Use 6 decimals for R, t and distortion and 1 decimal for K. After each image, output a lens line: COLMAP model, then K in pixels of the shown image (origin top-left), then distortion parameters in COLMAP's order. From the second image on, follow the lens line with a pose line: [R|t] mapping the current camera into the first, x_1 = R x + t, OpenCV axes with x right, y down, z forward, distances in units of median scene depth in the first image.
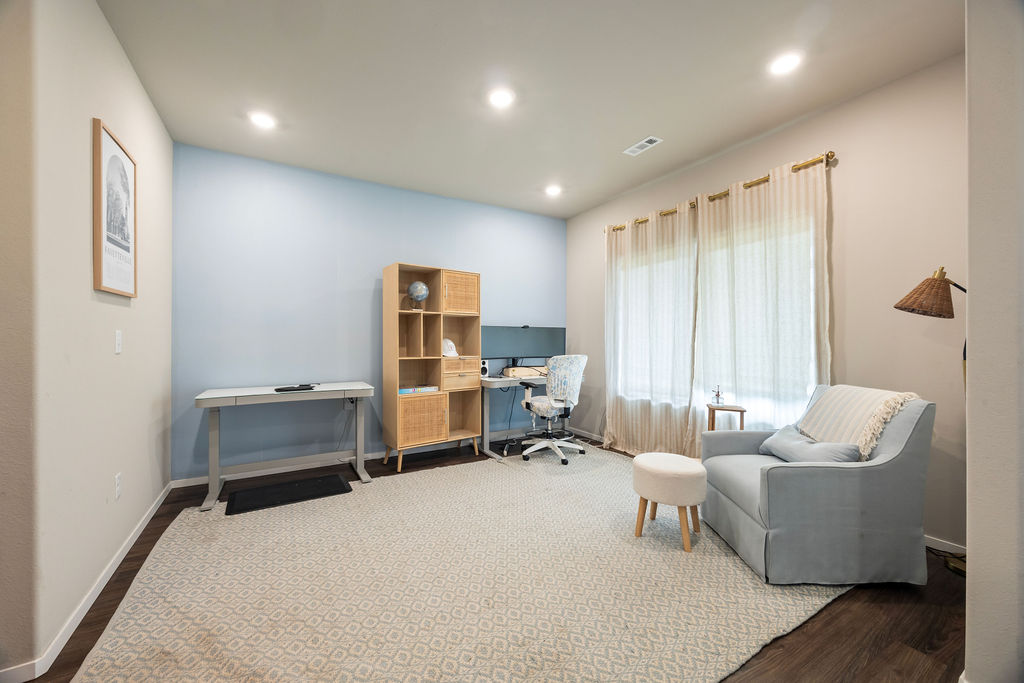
lens RADIAL K [[390.7, 0, 507.7], [0, 390.7, 339.8], [0, 0, 1]] dist [-0.000889, 0.000032]
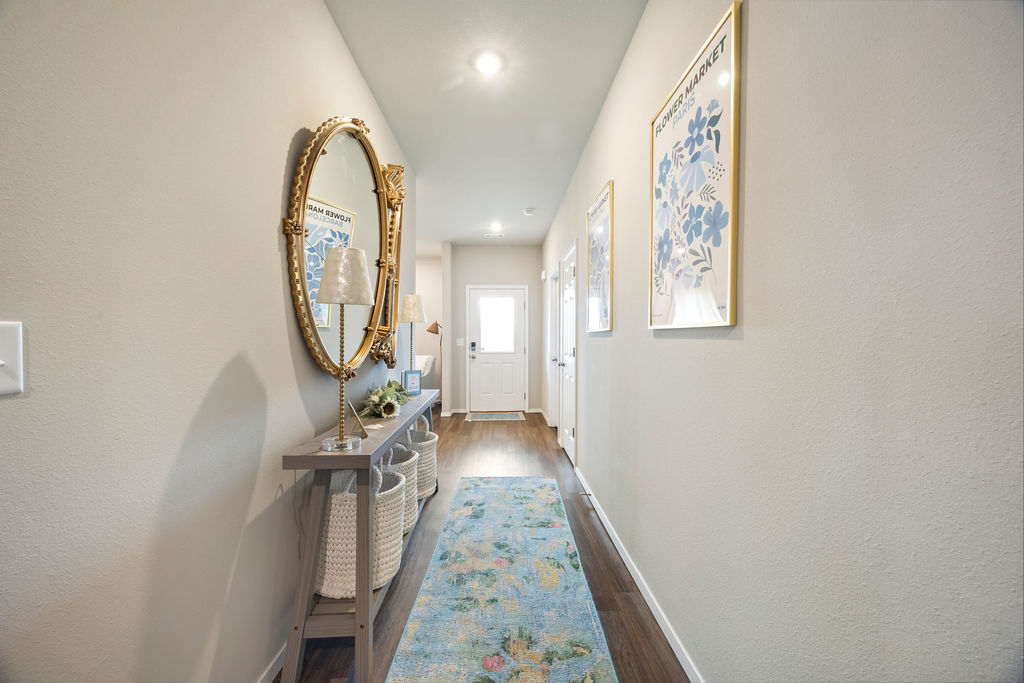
lens RADIAL K [[390.7, 0, 507.7], [0, 390.7, 339.8], [0, 0, 1]] dist [-0.000889, 0.000032]
pose [[0.497229, 0.004242, 0.867609, -0.887655], [0.000789, 0.999985, -0.005341, 0.007444], [-0.867619, 0.003341, 0.497219, -0.715776]]
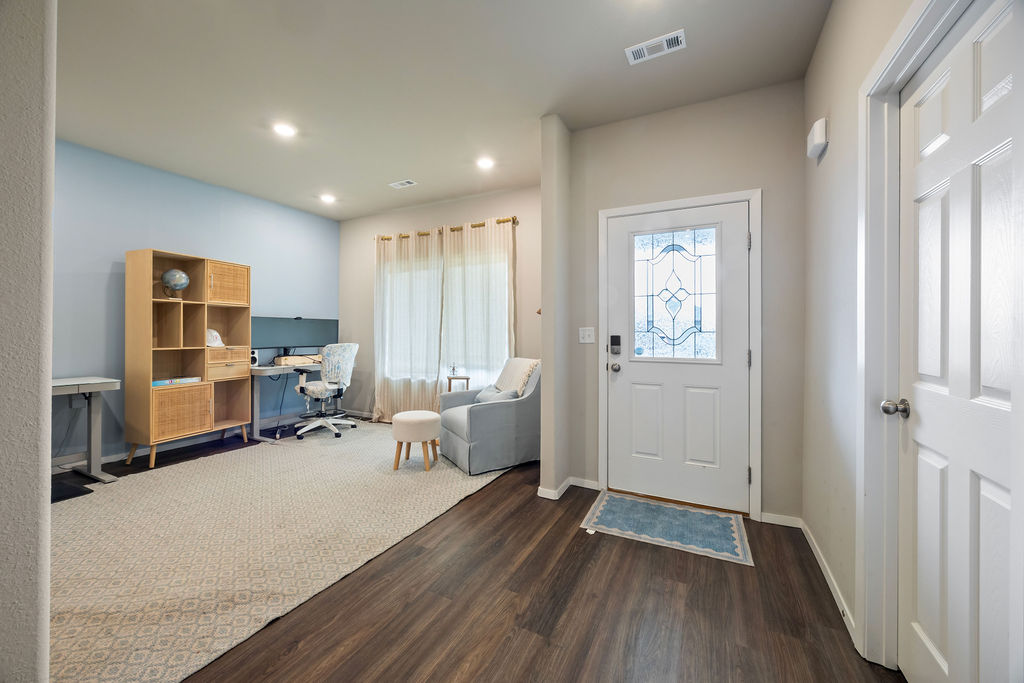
lens RADIAL K [[394.4, 0, 506.3], [0, 394.4, 330.8], [0, 0, 1]] dist [-0.001611, -0.000025]
pose [[0.848328, 0.004136, 0.529455, -0.053371], [-0.003345, 0.999991, -0.002454, 0.002594], [-0.529460, 0.000311, 0.848335, -0.269879]]
